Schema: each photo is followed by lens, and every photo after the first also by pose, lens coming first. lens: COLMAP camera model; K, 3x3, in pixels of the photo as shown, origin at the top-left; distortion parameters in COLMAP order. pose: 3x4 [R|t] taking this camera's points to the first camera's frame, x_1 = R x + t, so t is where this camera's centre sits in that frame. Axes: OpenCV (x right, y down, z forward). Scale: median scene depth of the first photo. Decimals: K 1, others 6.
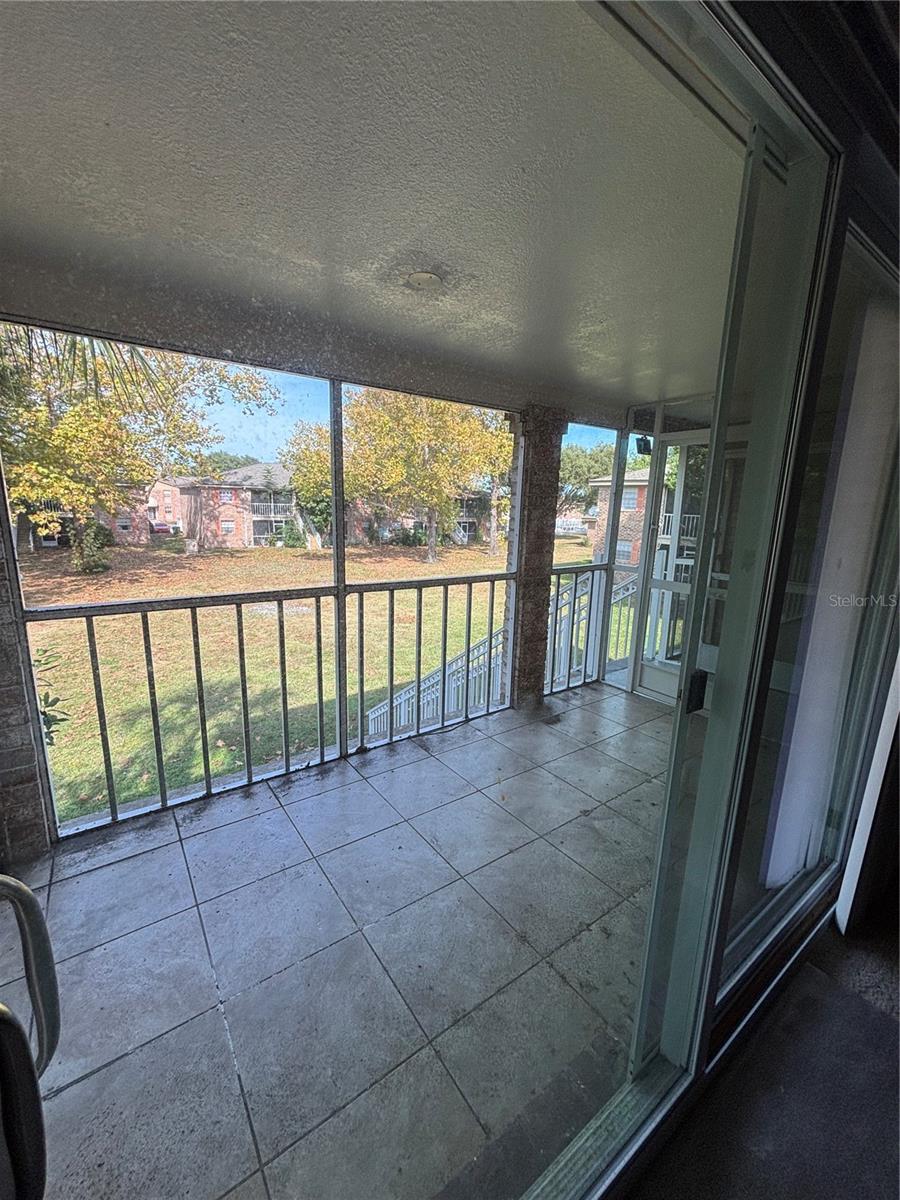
lens RADIAL K [[482.8, 0, 450.0], [0, 482.8, 600.0], [0, 0, 1]] dist [-0.000036, -0.001790]
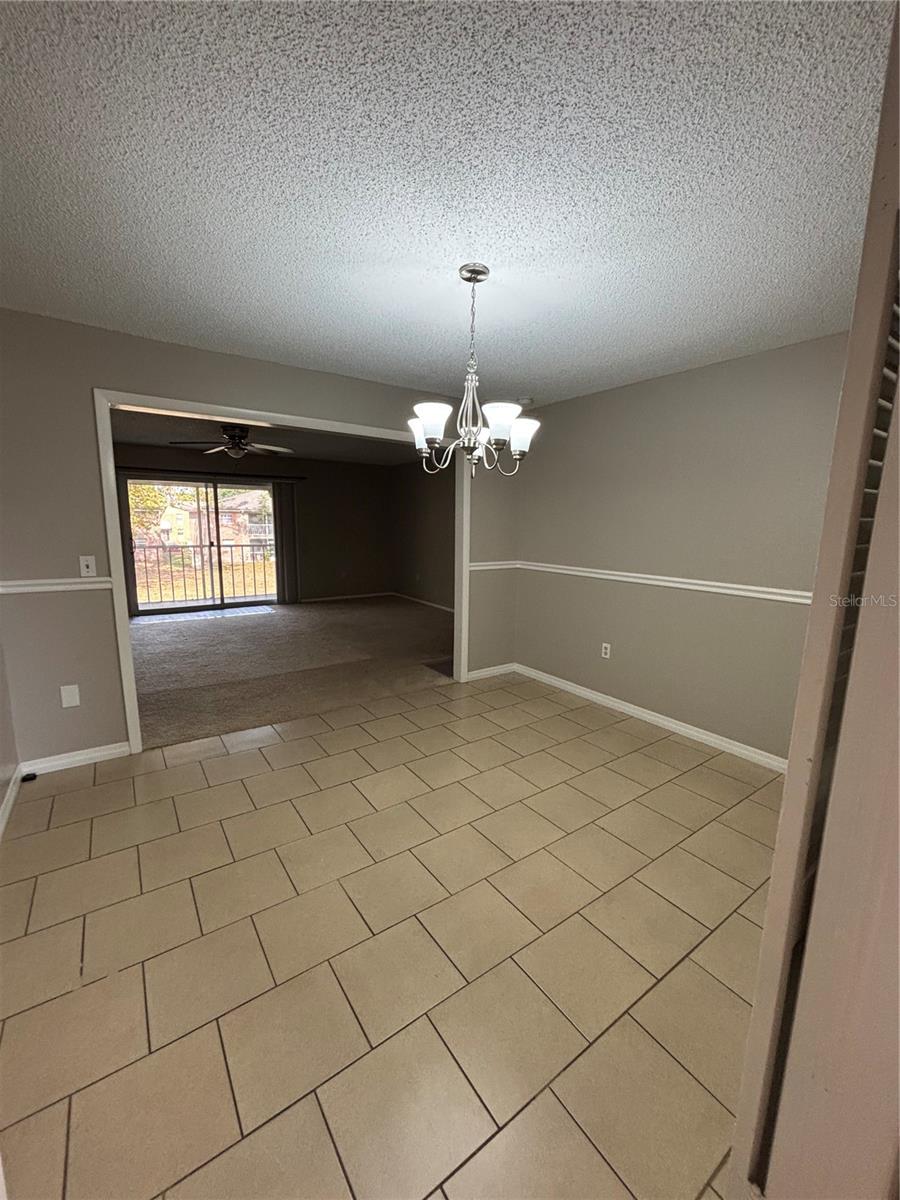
lens RADIAL K [[482.8, 0, 445.9], [0, 482.8, 601.4], [0, 0, 1]] dist [-0.000036, -0.001790]
pose [[0.999577, -0.008637, -0.027757, 0.102963], [0.007636, 0.999325, -0.035941, 0.032800], [0.028049, 0.035714, 0.998968, -0.152298]]
